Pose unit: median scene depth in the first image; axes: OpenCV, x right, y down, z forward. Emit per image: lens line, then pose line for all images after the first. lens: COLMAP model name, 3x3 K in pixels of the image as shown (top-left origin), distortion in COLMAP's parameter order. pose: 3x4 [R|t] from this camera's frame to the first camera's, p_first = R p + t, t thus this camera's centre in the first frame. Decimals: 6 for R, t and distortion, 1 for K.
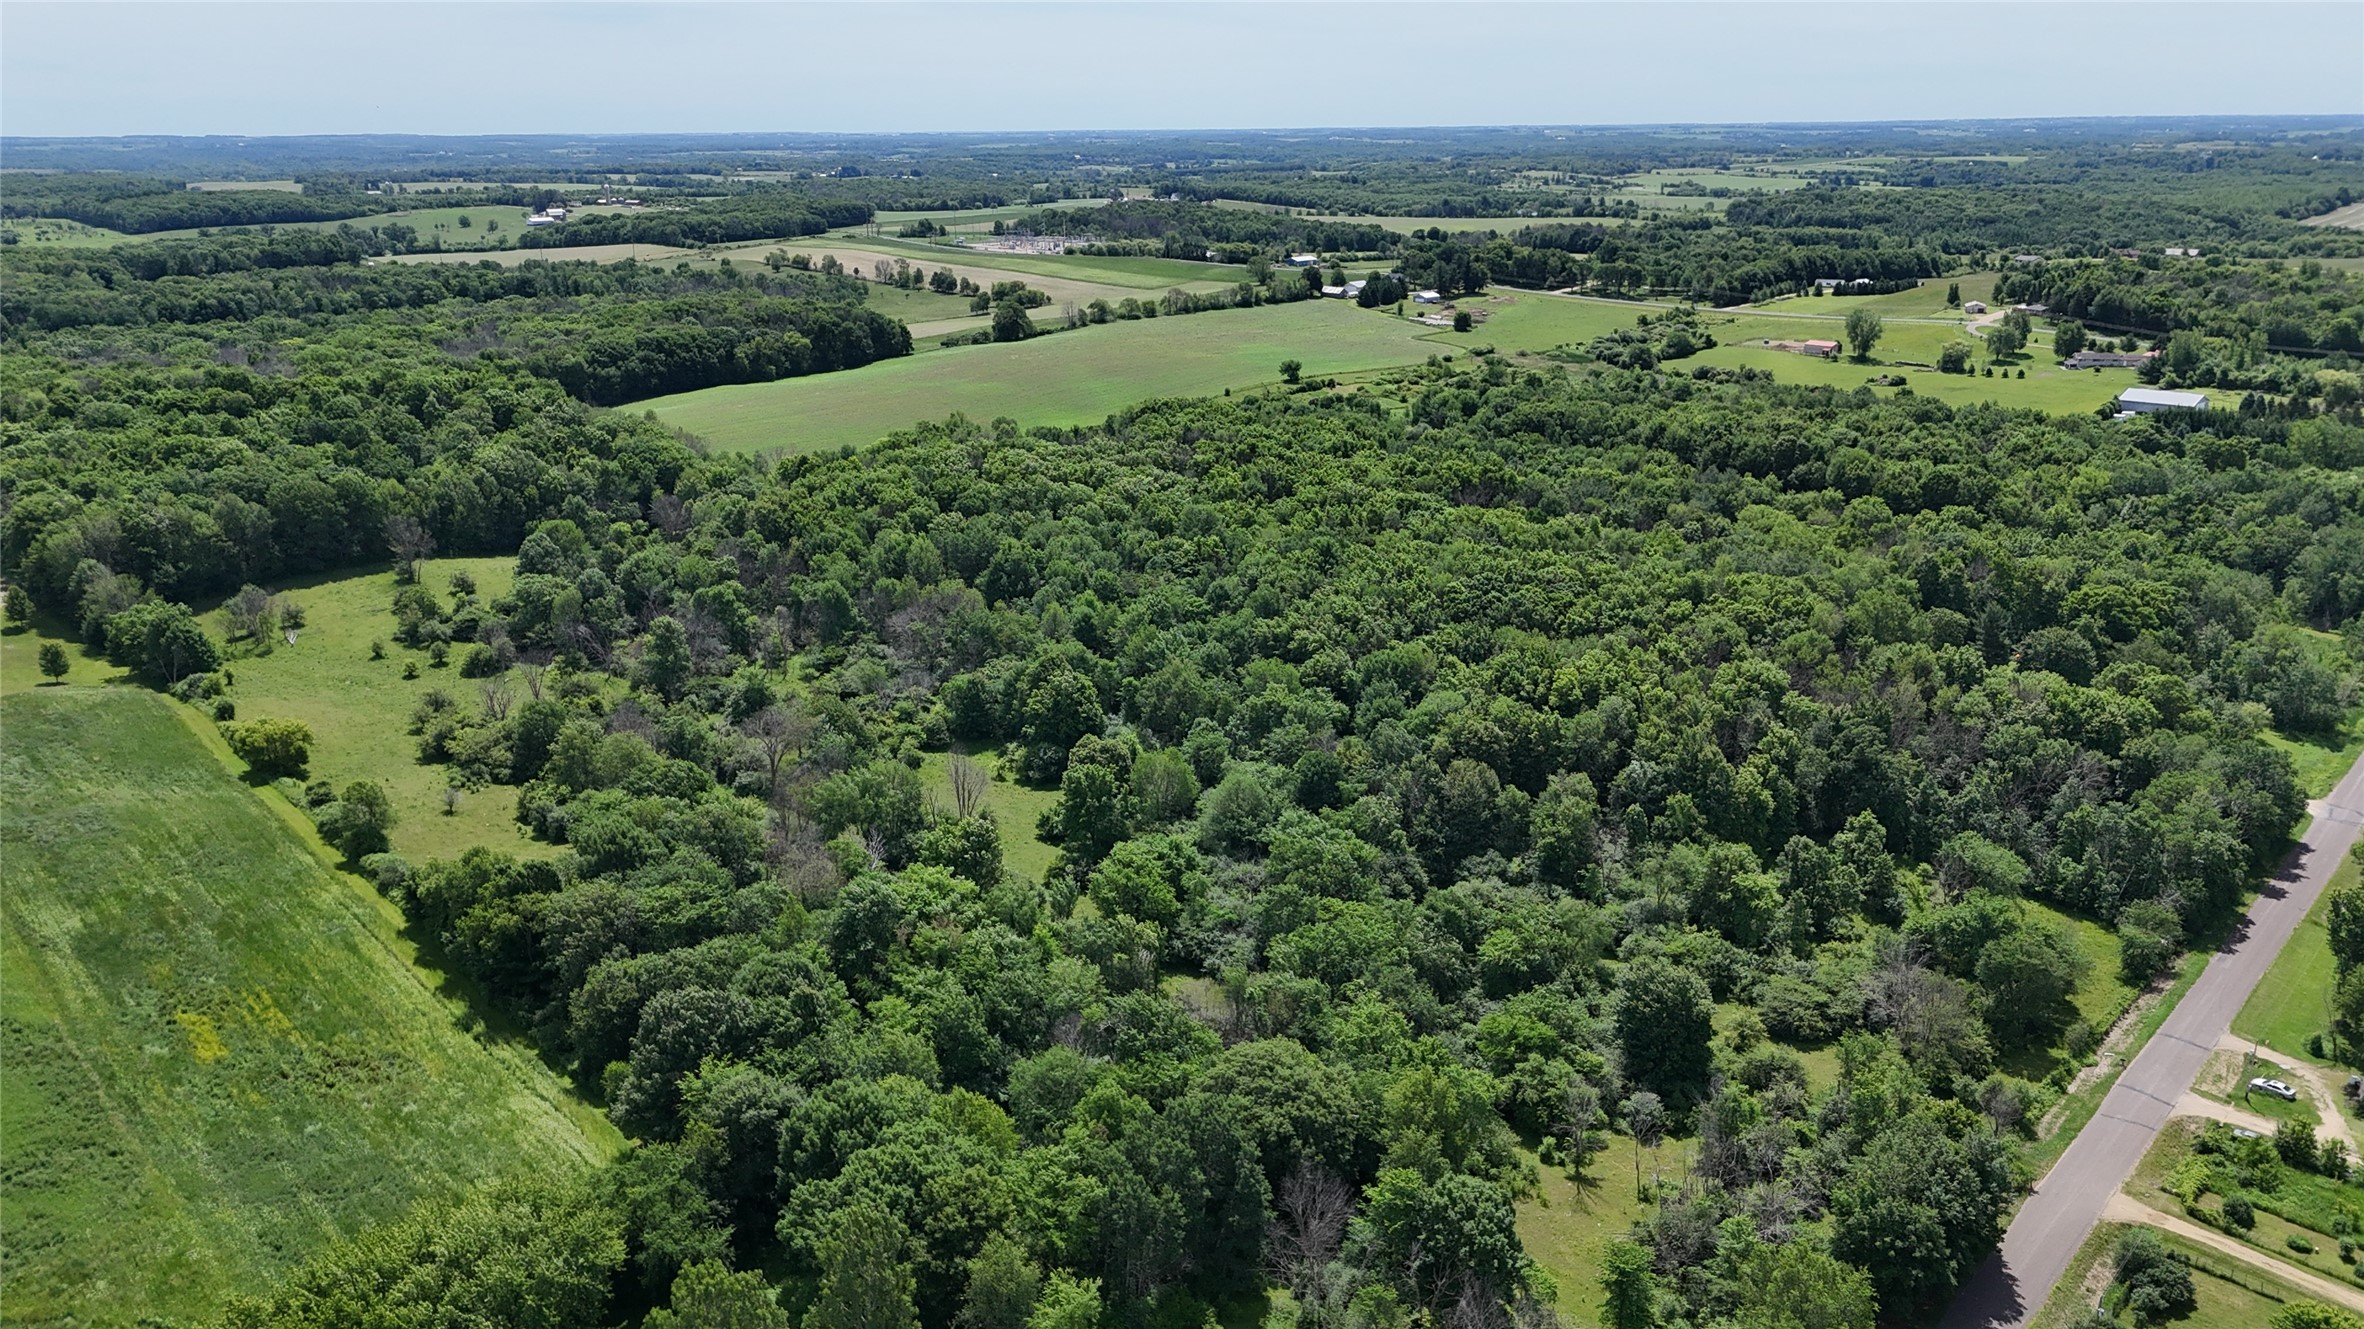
lens RADIAL K [[1732.5, 0, 1184.6], [0, 1732.5, 659.4], [0, 0, 1]] dist [0.069852, -0.071025]
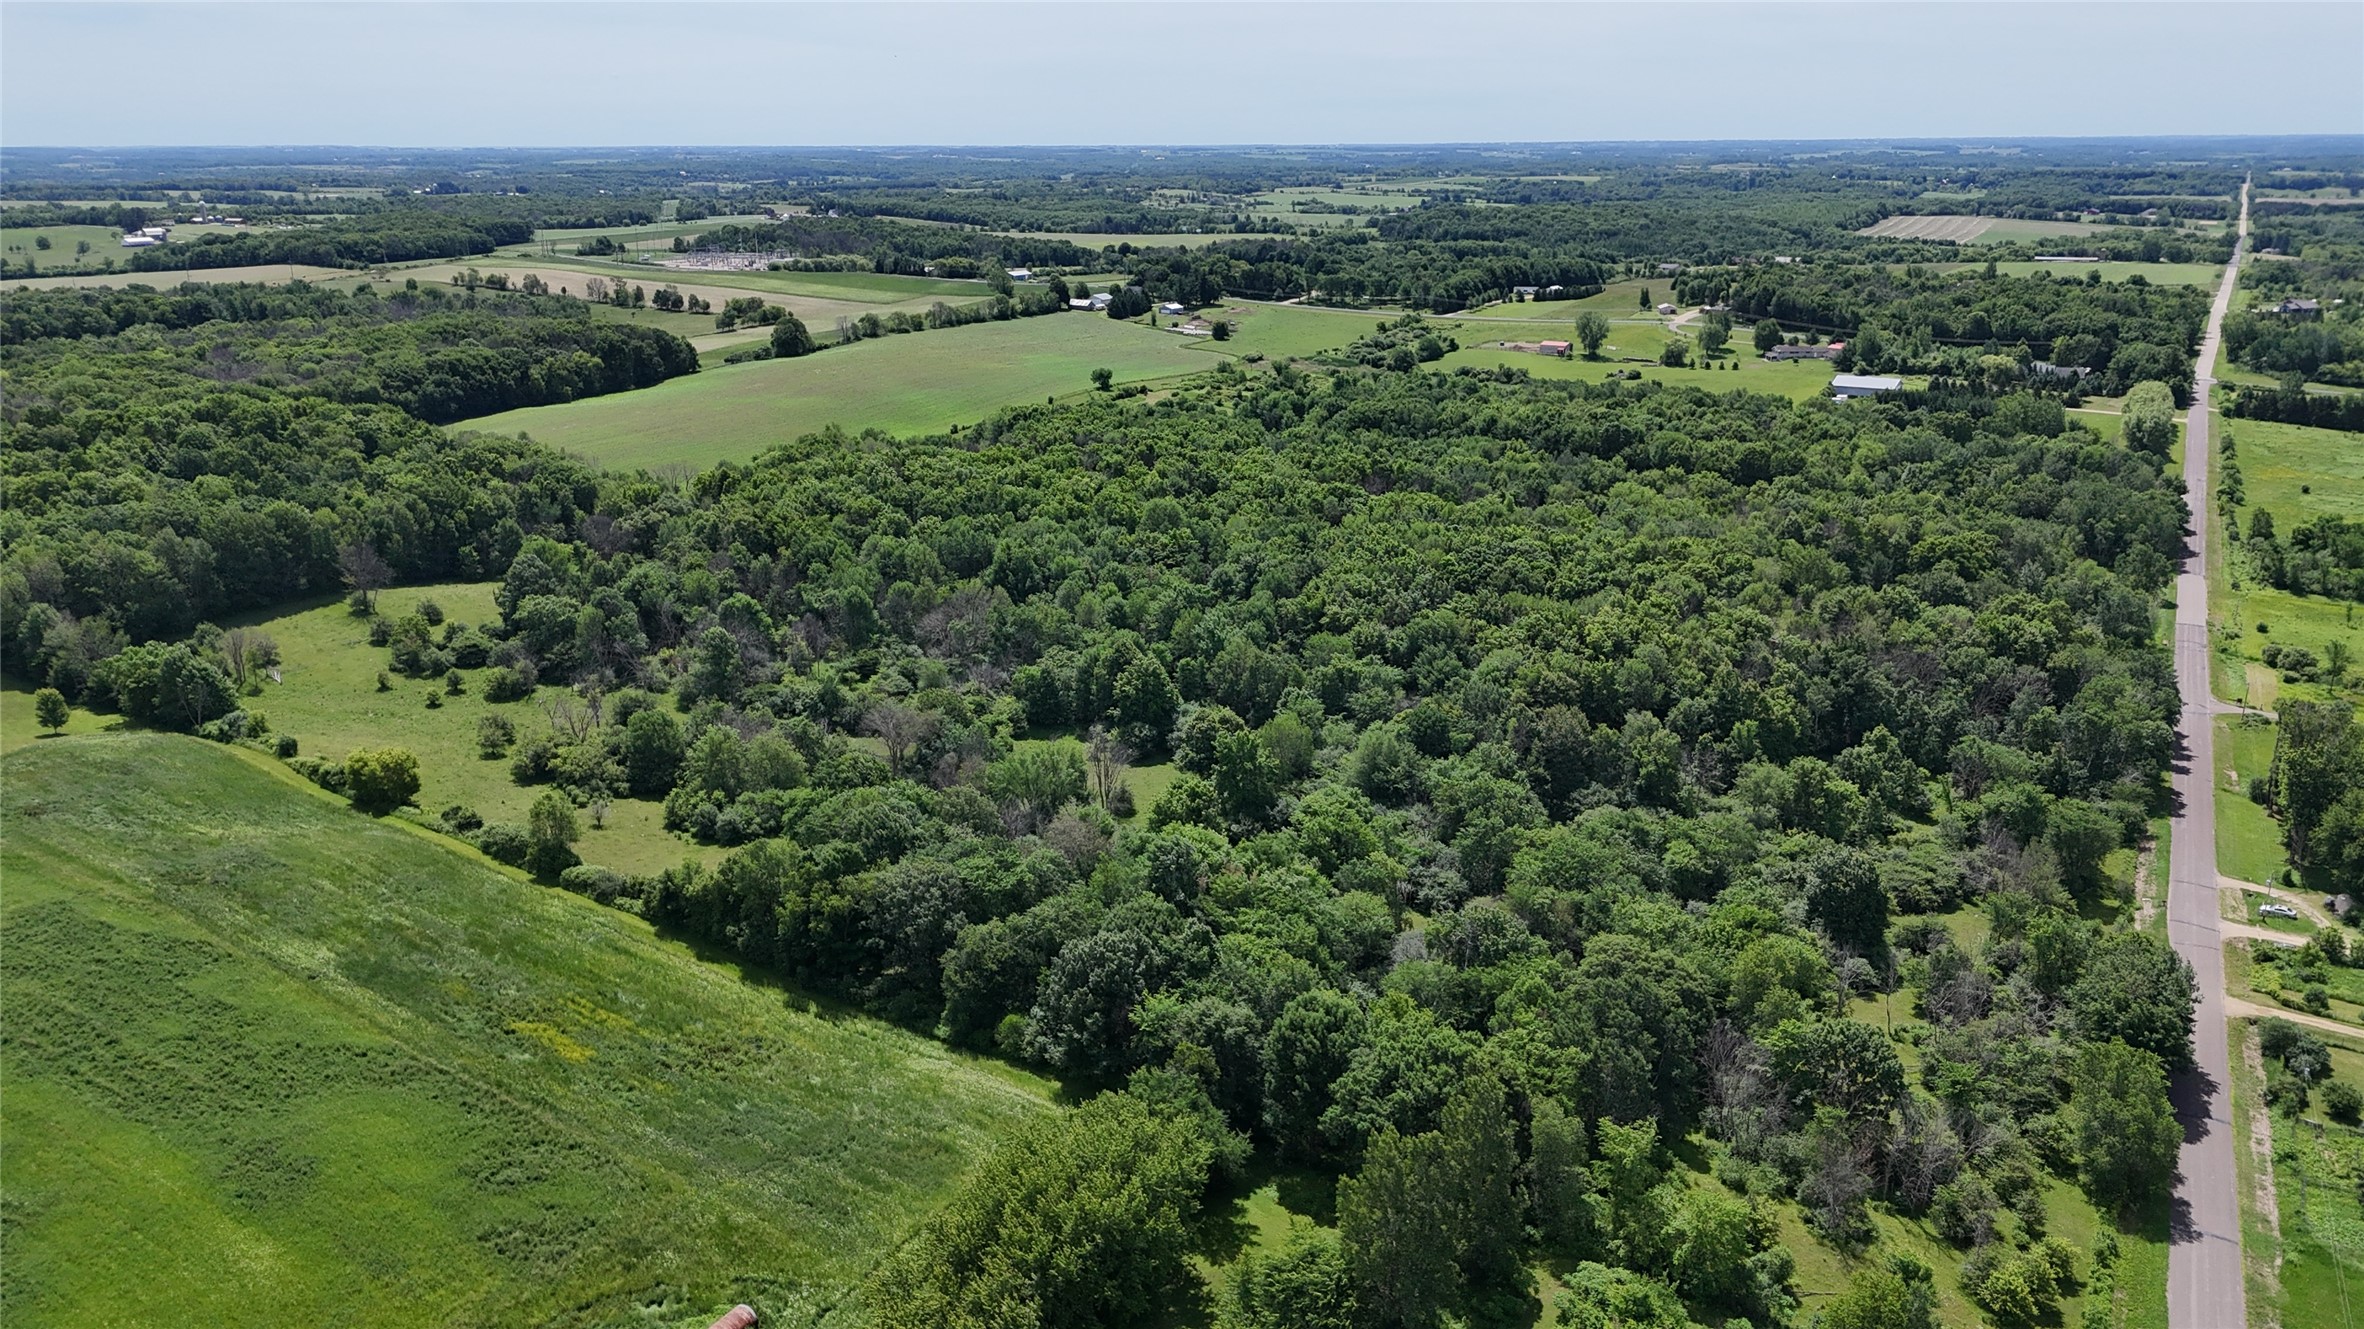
lens RADIAL K [[1732.5, 0, 1184.6], [0, 1732.5, 659.4], [0, 0, 1]] dist [0.069852, -0.071025]
pose [[0.974551, -0.060209, 0.215929, -0.169626], [0.062281, 0.998055, -0.002796, 0.008966], [-0.215340, 0.016173, 0.976405, -0.023051]]
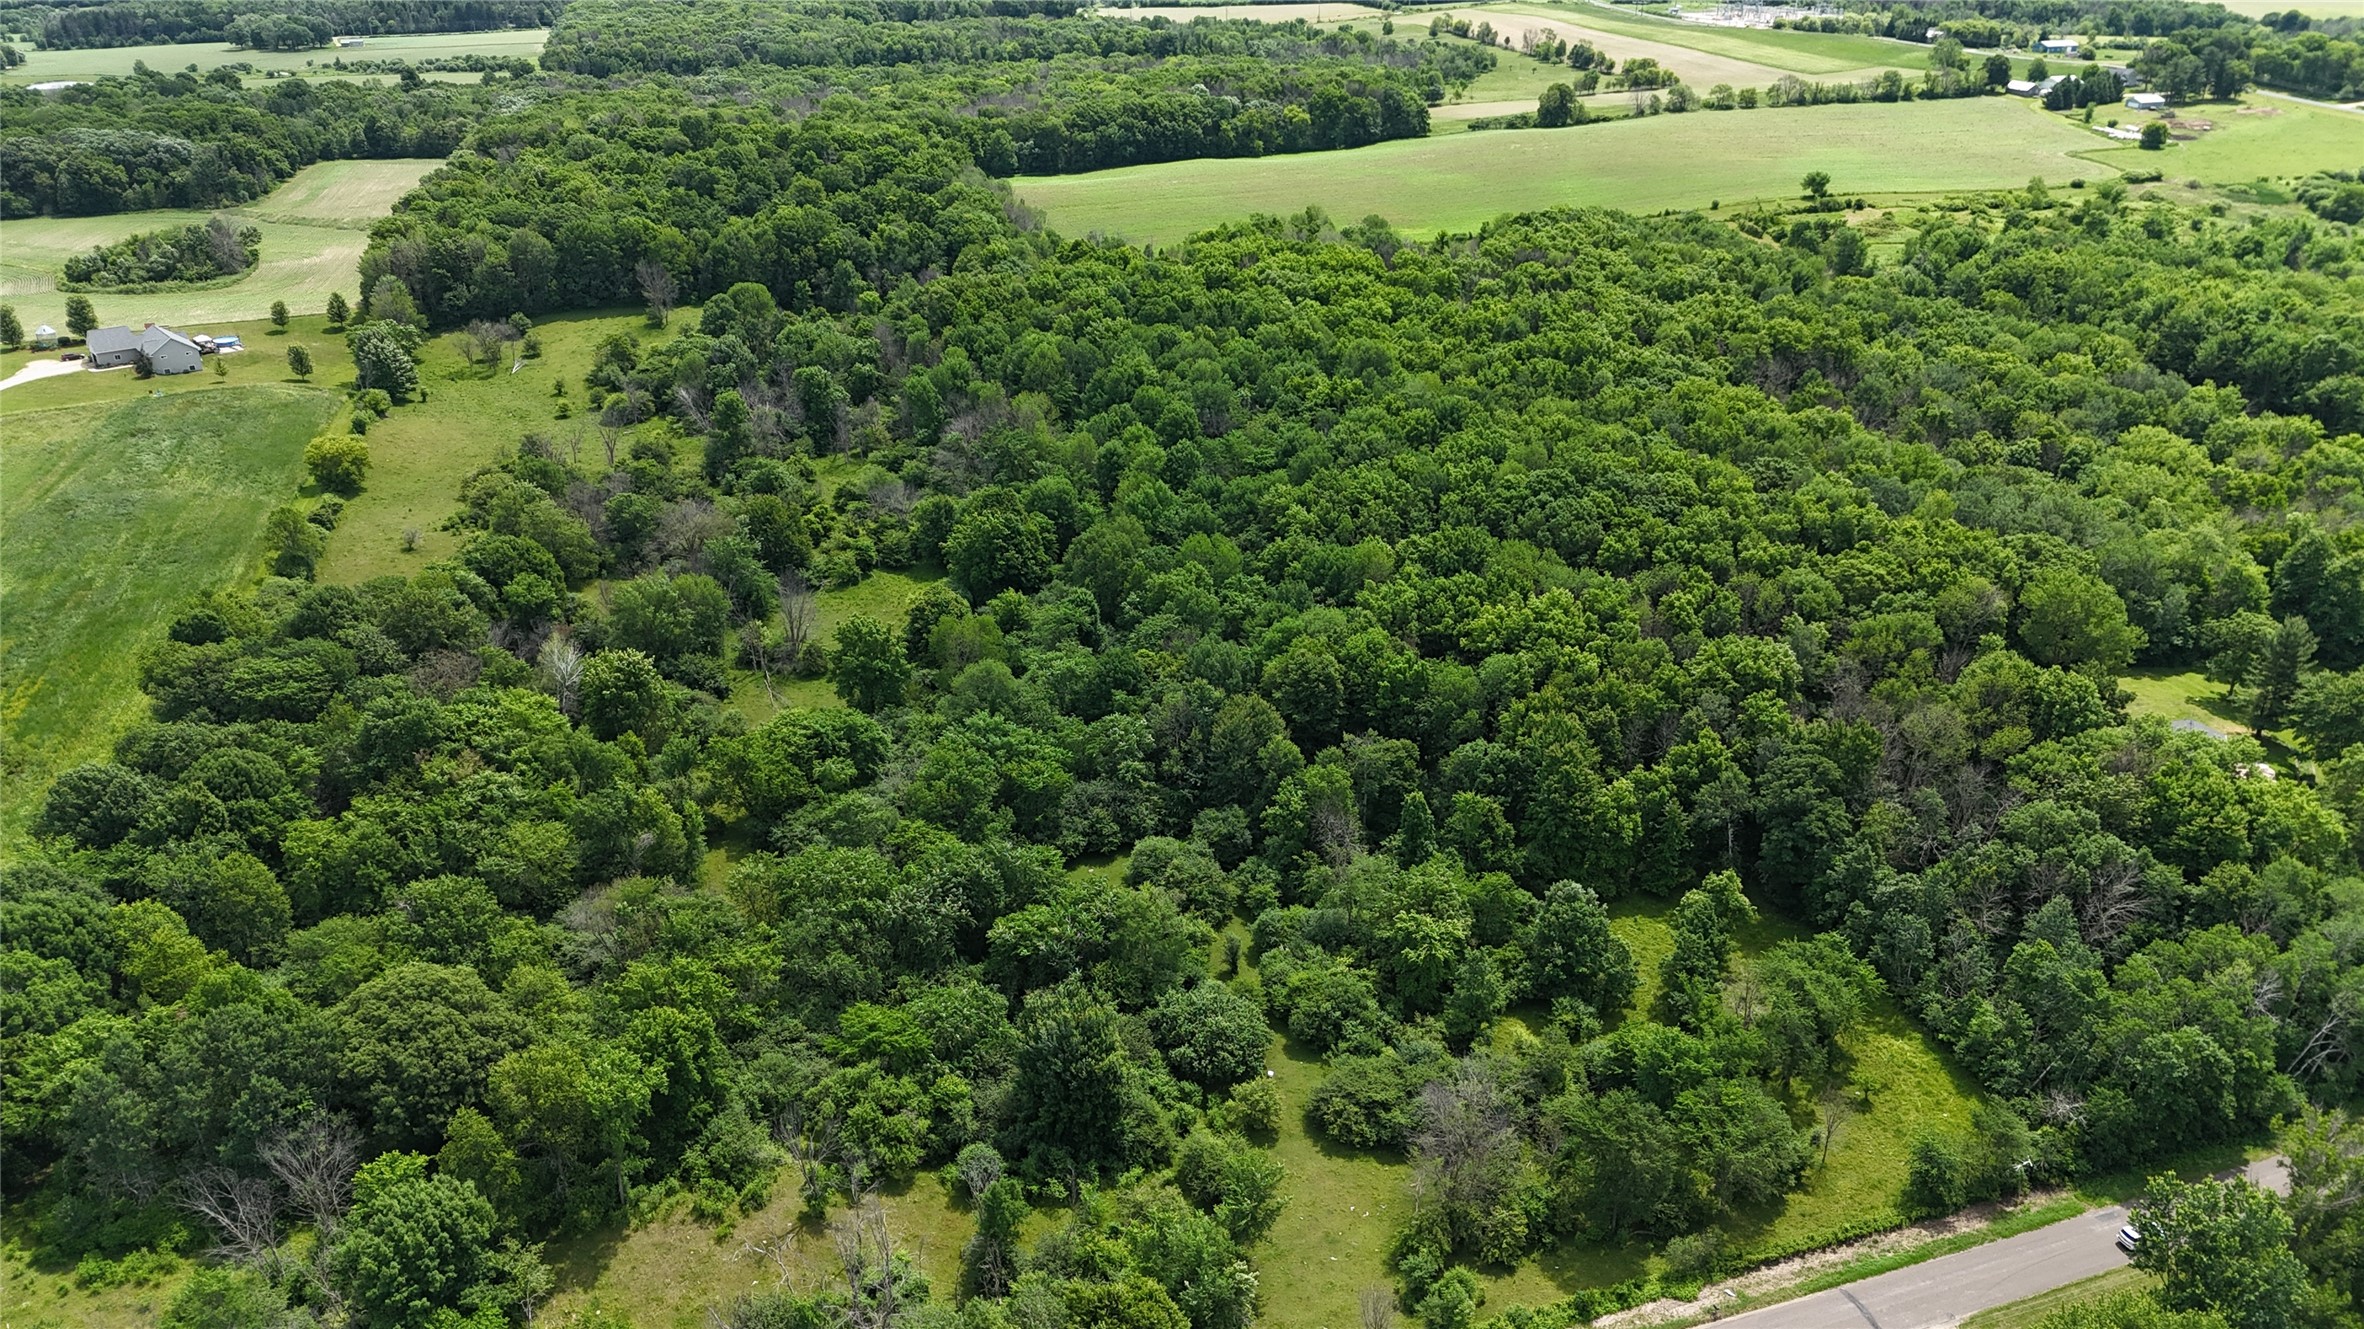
lens RADIAL K [[1732.5, 0, 1184.6], [0, 1732.5, 659.4], [0, 0, 1]] dist [0.069852, -0.071025]
pose [[0.887186, 0.192996, -0.419111, 0.256962], [-0.139686, 0.978039, 0.154685, -0.043866], [0.439760, -0.078691, 0.894661, 0.137907]]
